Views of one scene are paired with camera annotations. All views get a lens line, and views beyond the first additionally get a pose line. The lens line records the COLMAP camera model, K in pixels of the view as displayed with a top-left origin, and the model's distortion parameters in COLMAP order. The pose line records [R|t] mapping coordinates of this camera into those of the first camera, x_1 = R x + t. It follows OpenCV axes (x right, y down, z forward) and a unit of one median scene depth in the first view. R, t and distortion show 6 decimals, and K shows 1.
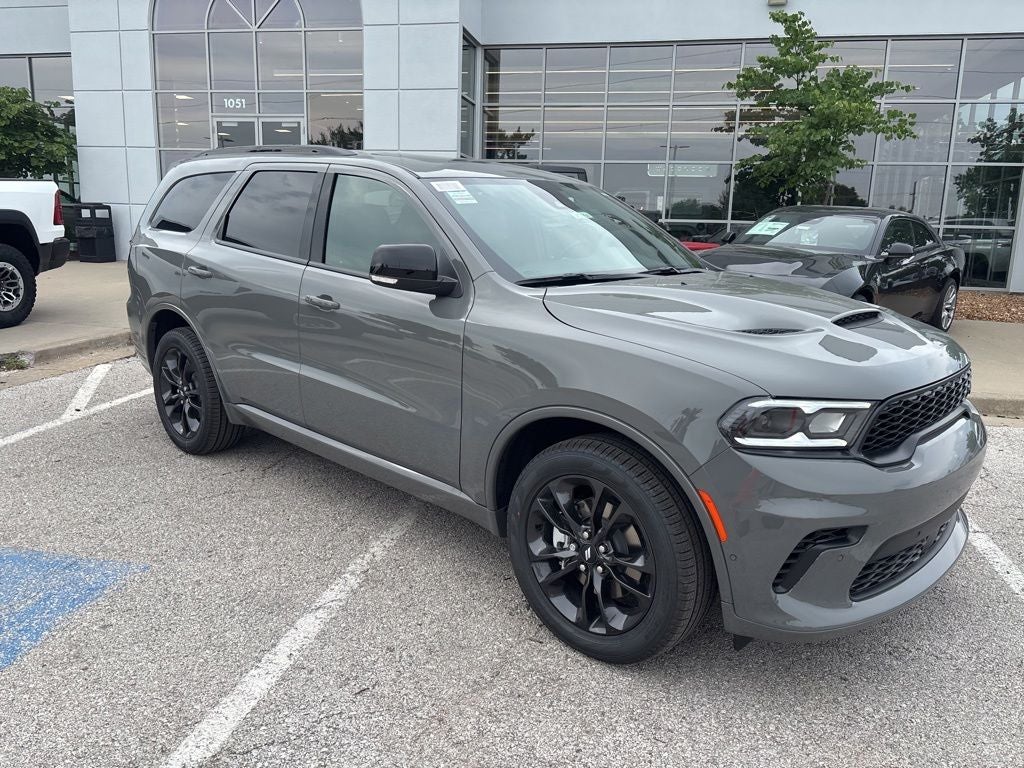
lens RADIAL K [[786.3, 0, 506.4], [0, 786.3, 381.5], [0, 0, 1]] dist [0.046216, -0.052175]
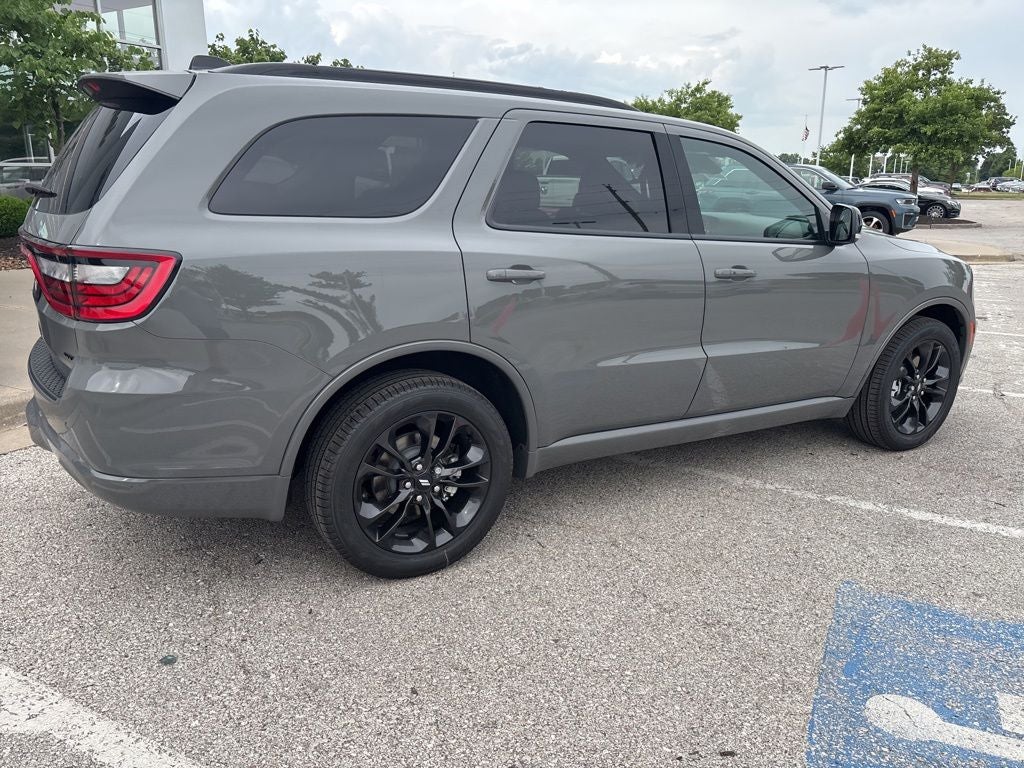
lens RADIAL K [[789.1, 0, 512.0], [0, 789.1, 384.0], [0, 0, 1]] dist [0.050207, -0.060419]
pose [[0.251217, -0.269083, 0.929776, -1.297705], [0.189099, 0.955716, 0.225497, -0.253316], [-0.949279, 0.119171, 0.290976, 1.039512]]
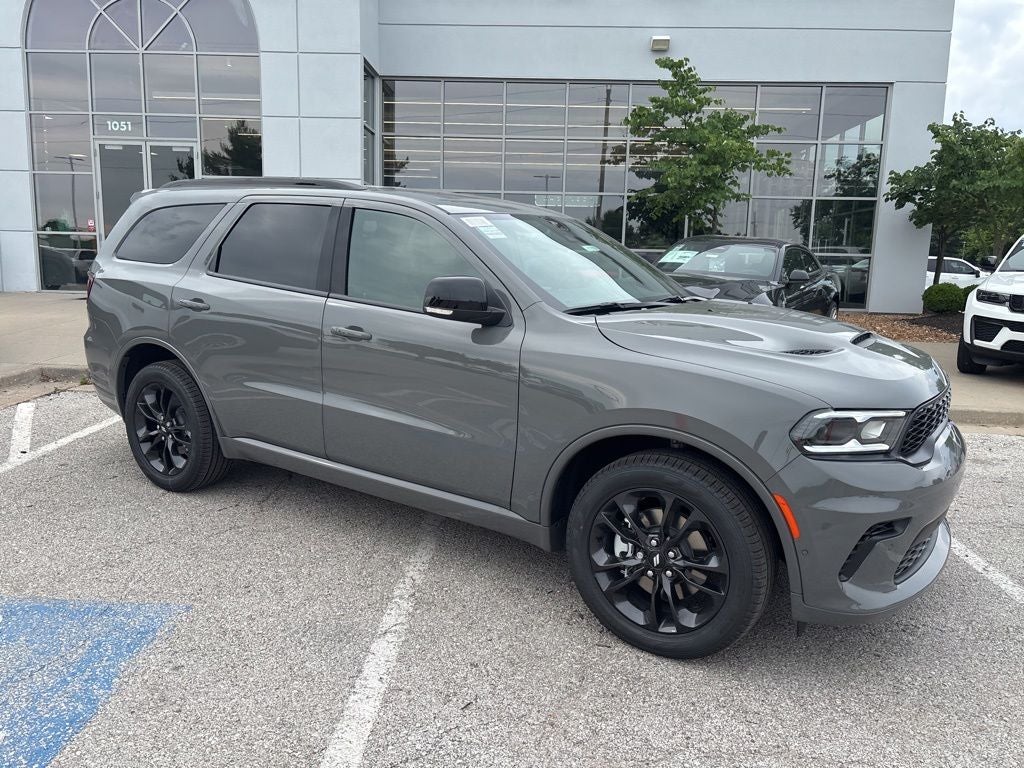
lens RADIAL K [[786.3, 0, 506.4], [0, 786.3, 381.5], [0, 0, 1]] dist [0.046216, -0.052175]
pose [[0.985512, -0.028183, 0.167249, -0.216661], [0.033475, 0.999022, -0.028903, -0.001949], [-0.166271, 0.034082, 0.985491, -0.036192]]
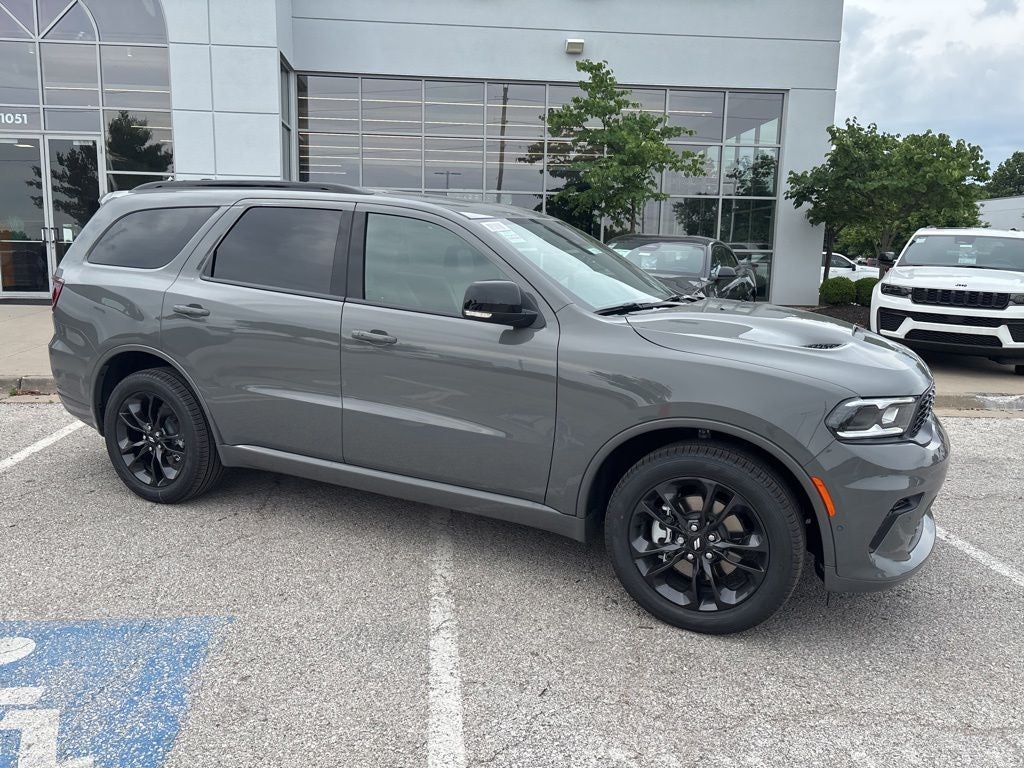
lens RADIAL K [[786.3, 0, 506.4], [0, 786.3, 381.5], [0, 0, 1]] dist [0.046216, -0.052175]
pose [[0.953311, -0.056857, 0.296591, -0.390574], [0.064915, 0.997739, -0.017382, -0.014278], [-0.294932, 0.035824, 0.954846, -0.029904]]
